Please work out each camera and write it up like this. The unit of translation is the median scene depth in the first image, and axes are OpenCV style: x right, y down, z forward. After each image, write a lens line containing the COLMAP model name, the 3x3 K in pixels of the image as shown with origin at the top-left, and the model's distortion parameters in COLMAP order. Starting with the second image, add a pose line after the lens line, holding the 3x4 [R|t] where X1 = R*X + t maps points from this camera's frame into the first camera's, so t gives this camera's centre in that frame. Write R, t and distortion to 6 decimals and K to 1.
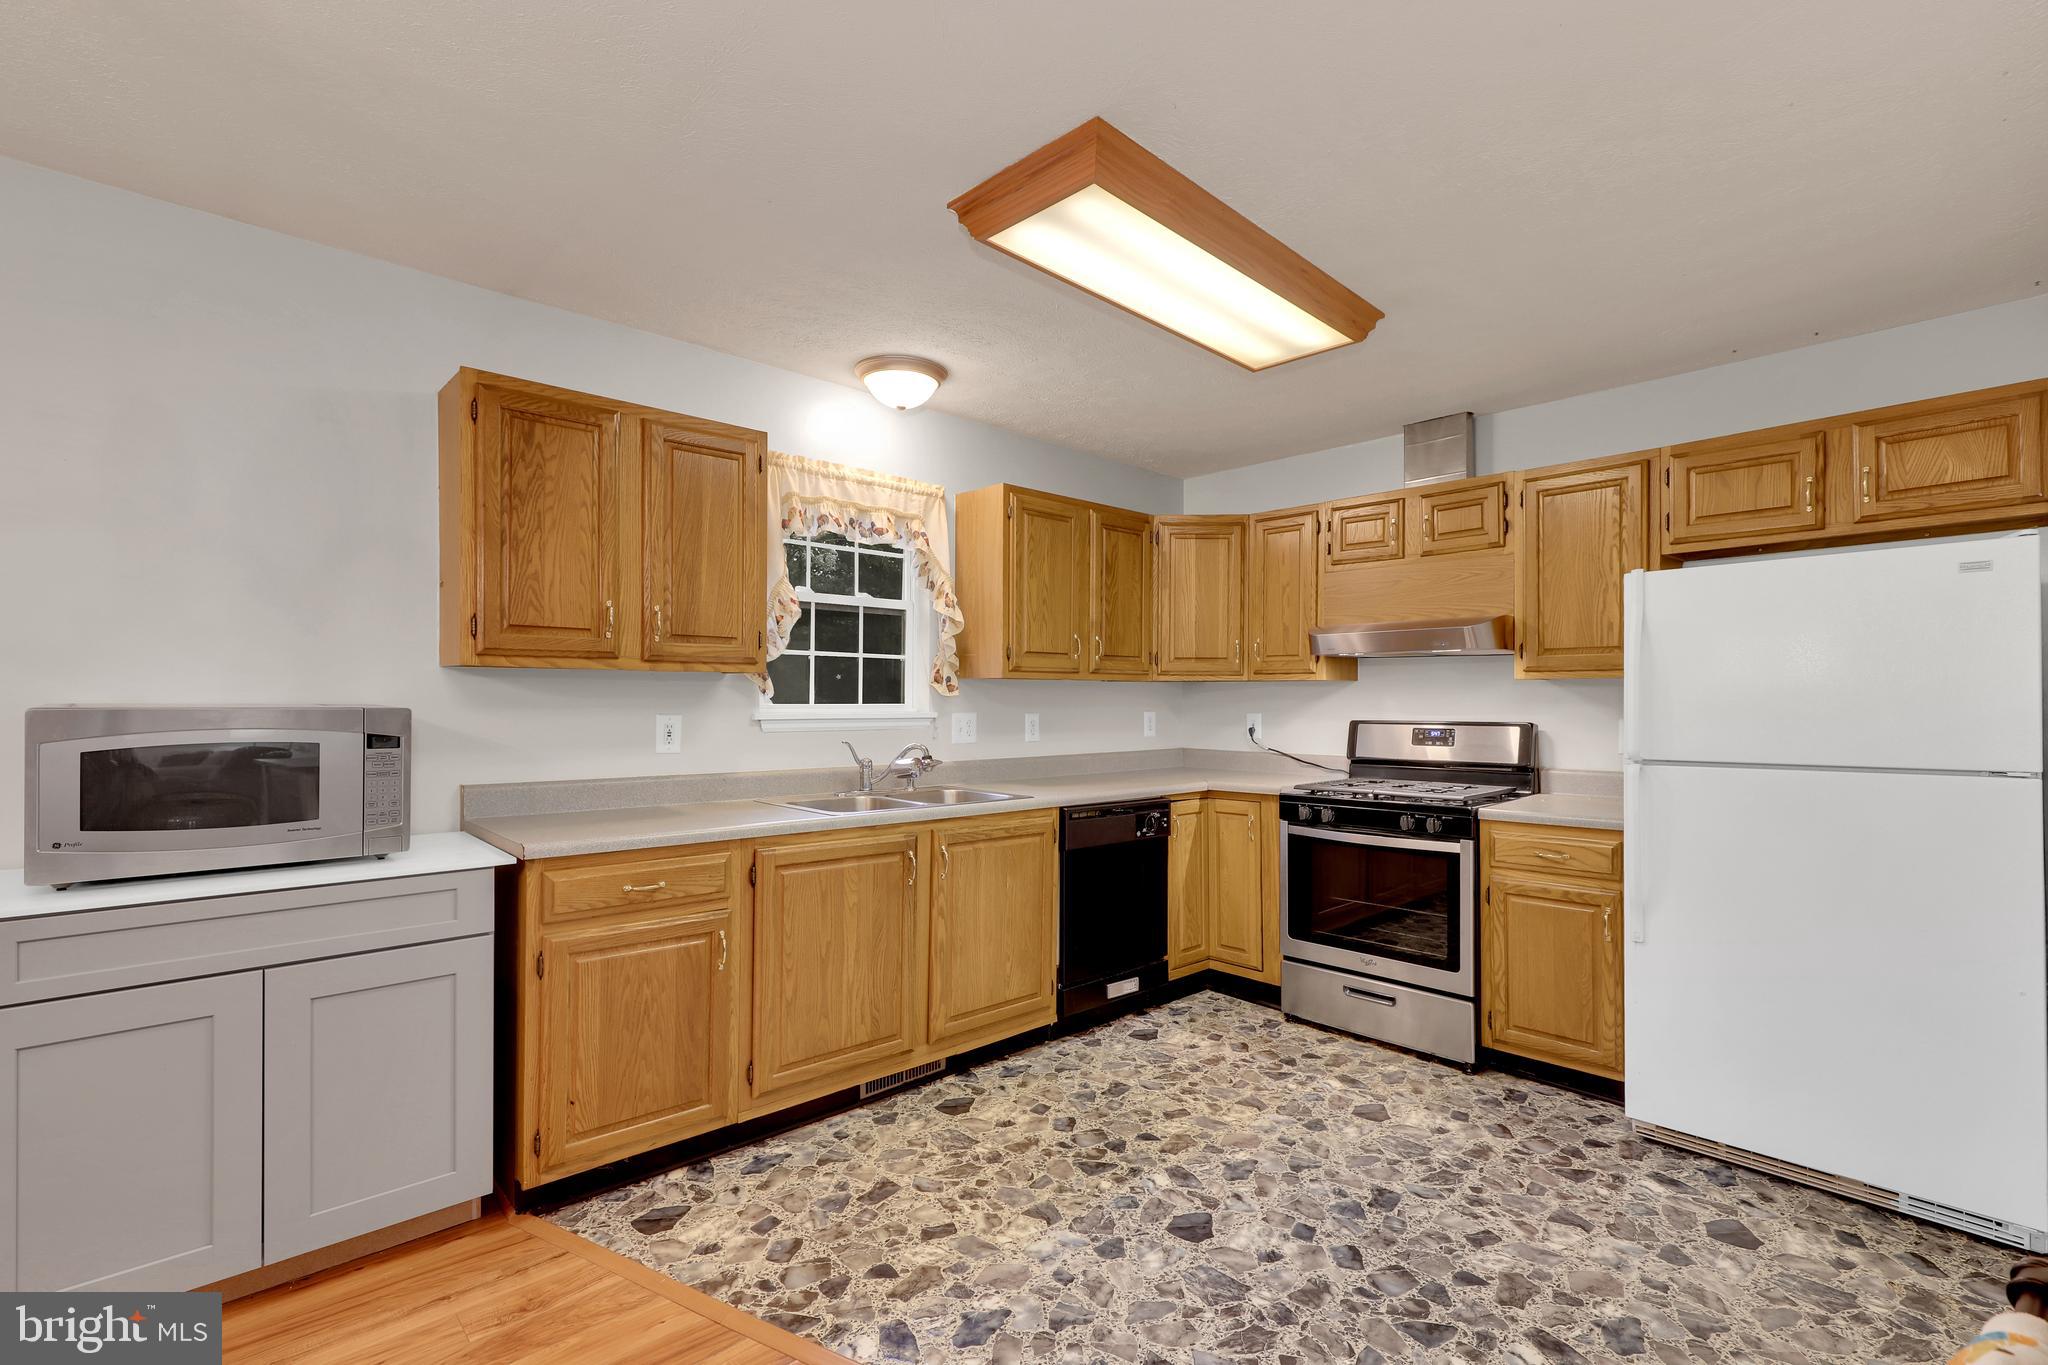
lens RADIAL K [[916.8, 0, 1047.0], [0, 916.8, 702.9], [0, 0, 1]] dist [-0.003156, 0.000106]
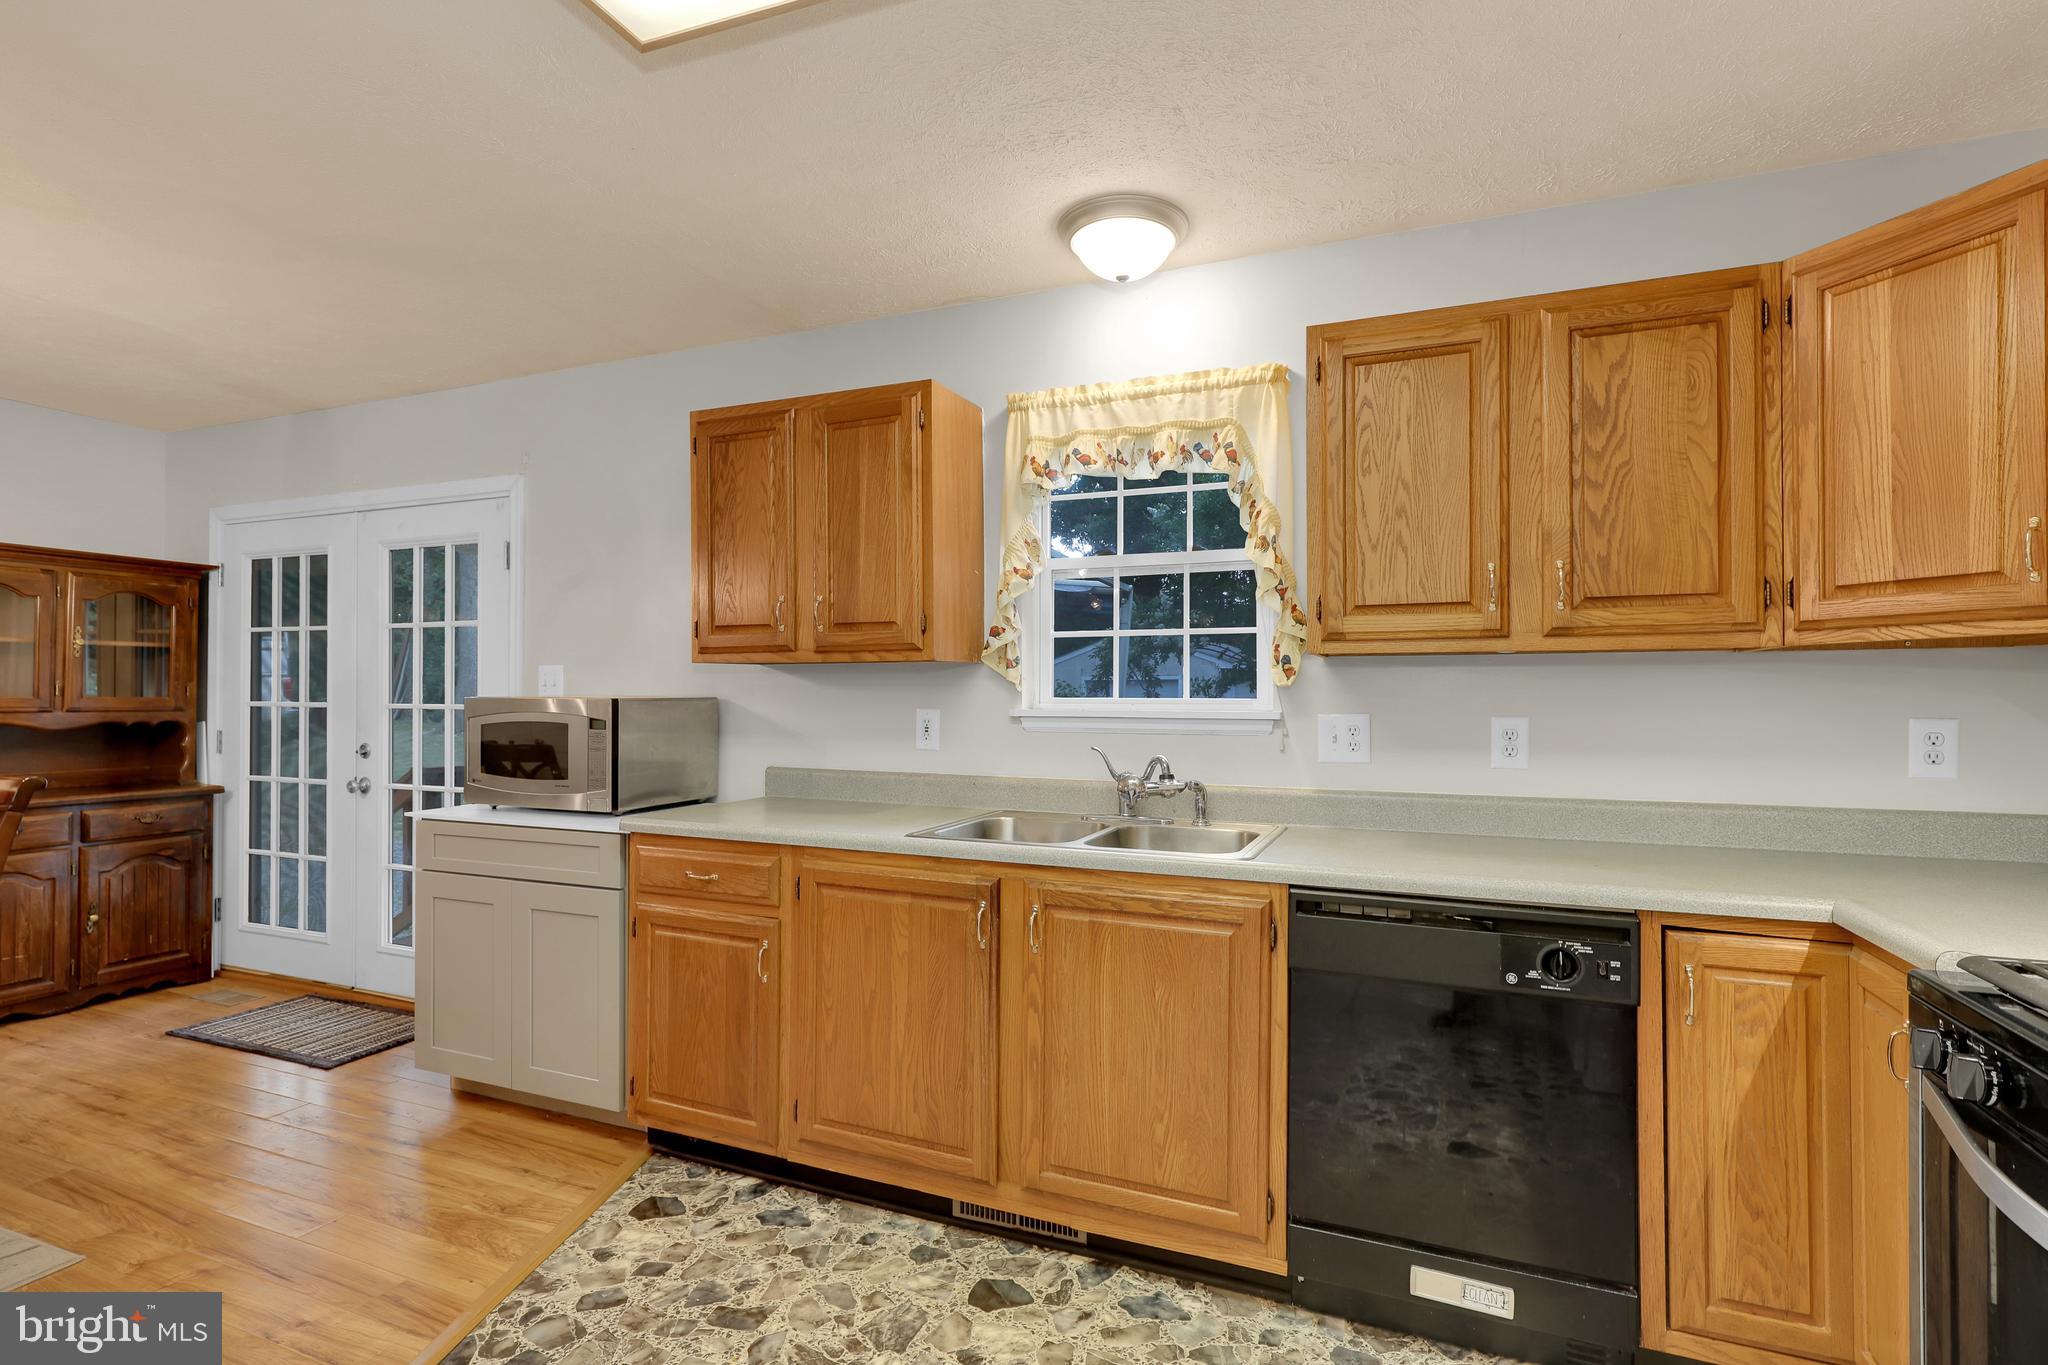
lens RADIAL K [[963.1, 0, 1019.1], [0, 963.1, 683.9], [0, 0, 1]] dist [-0.002269, 0.000344]
pose [[0.415309, -0.011648, -0.909606, 0.528640], [-0.003481, 0.999890, -0.014394, 0.001969], [0.909674, 0.009145, 0.415223, 0.683649]]
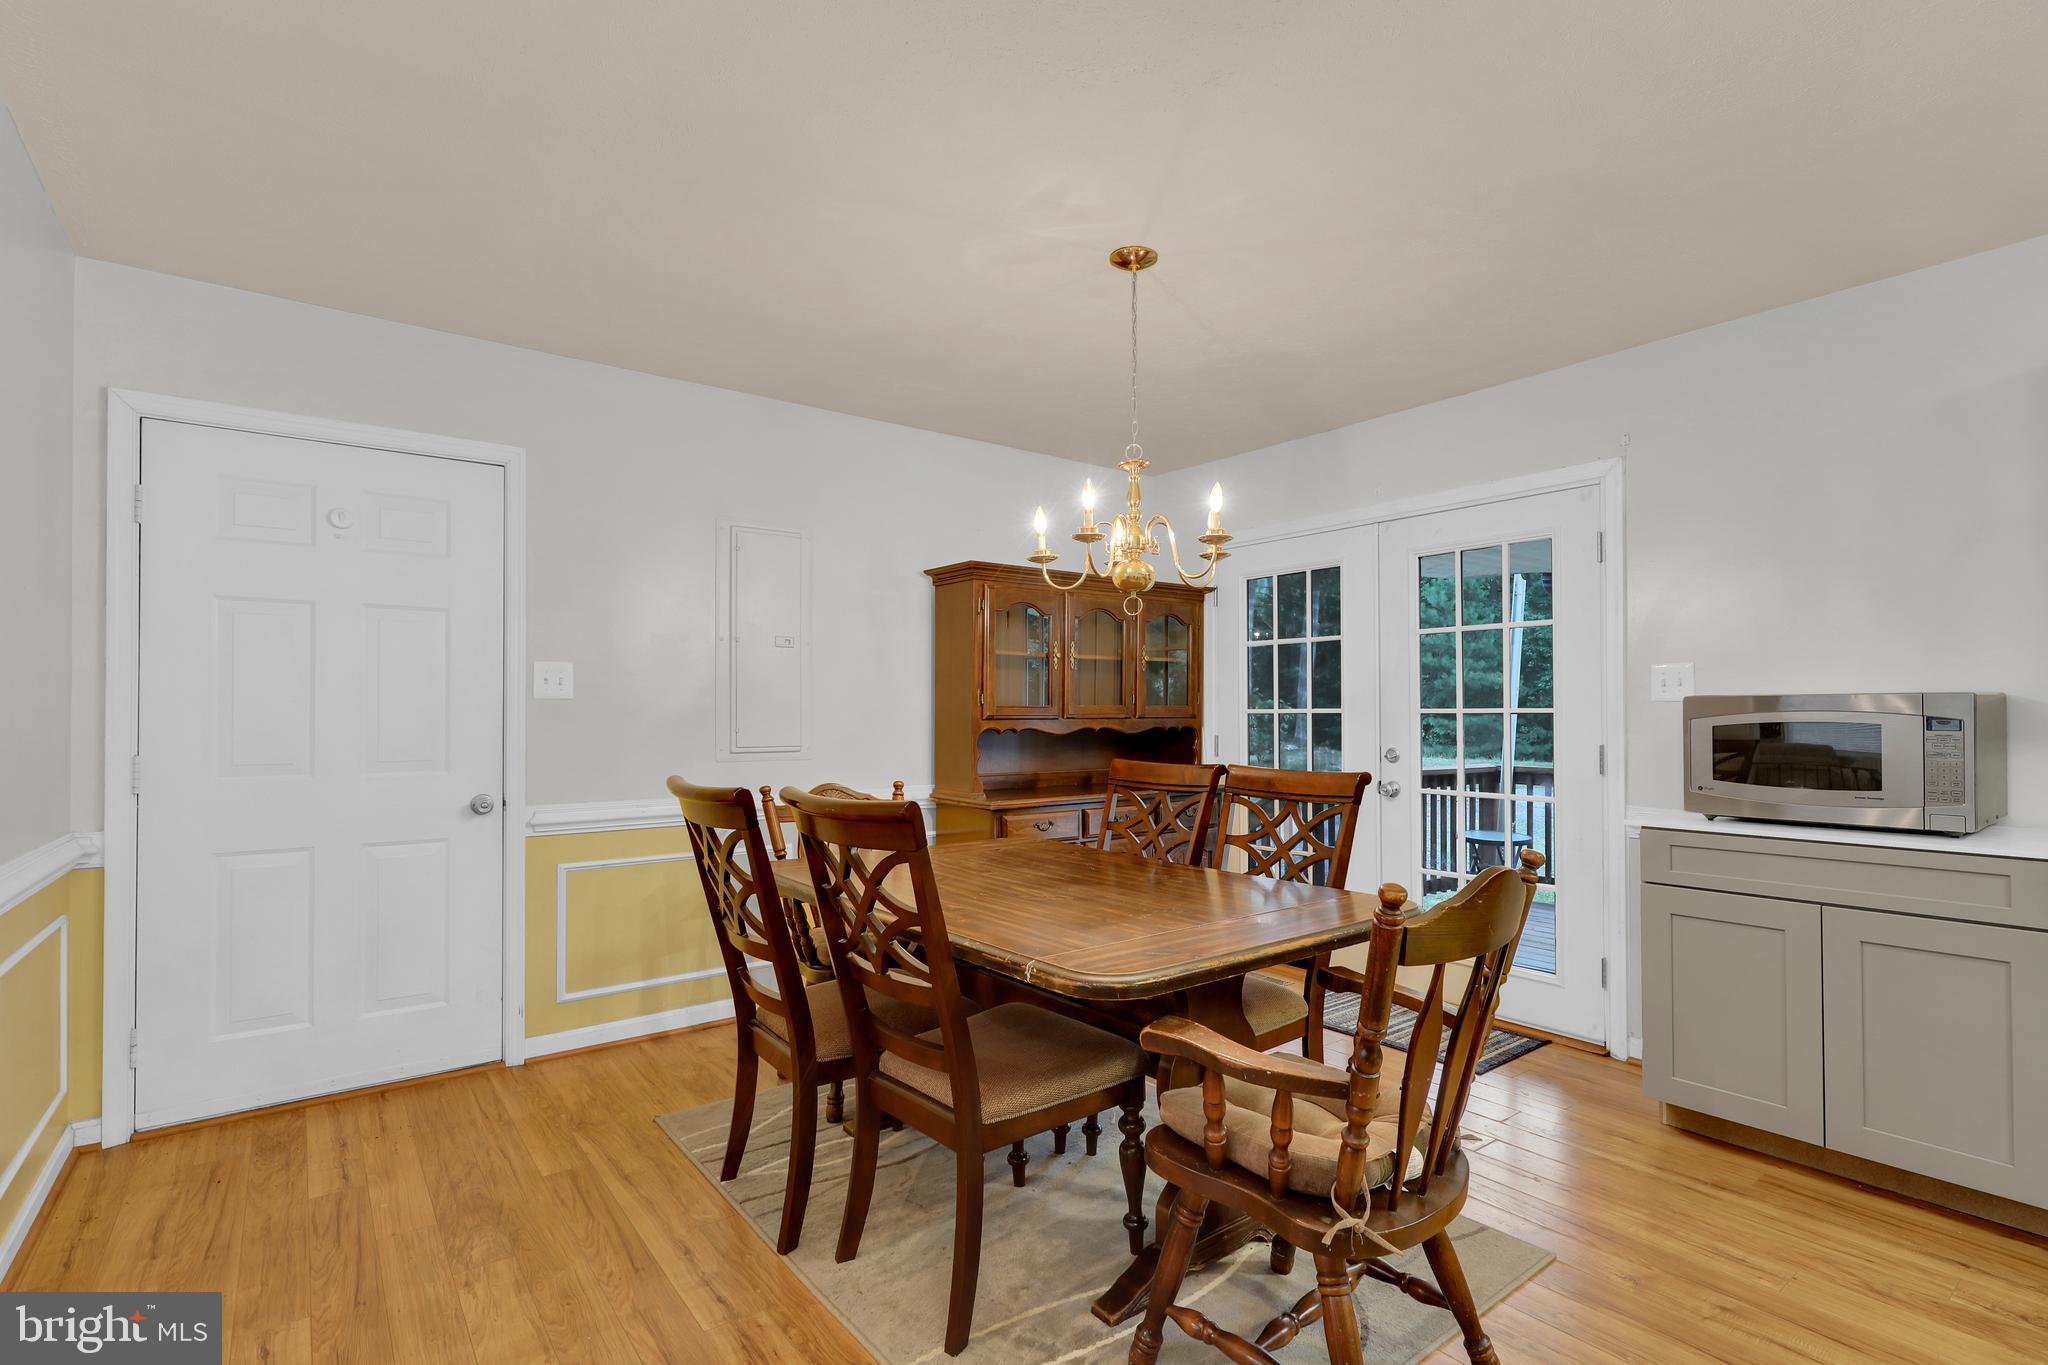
lens RADIAL K [[963.1, 0, 1040.8], [0, 963.1, 703.3], [0, 0, 1]] dist [-0.002269, 0.000344]
pose [[-0.093433, -0.014281, -0.995523, 0.335511], [-0.001470, 0.999898, -0.014205, 0.024484], [0.995625, 0.000136, -0.093444, 0.046224]]
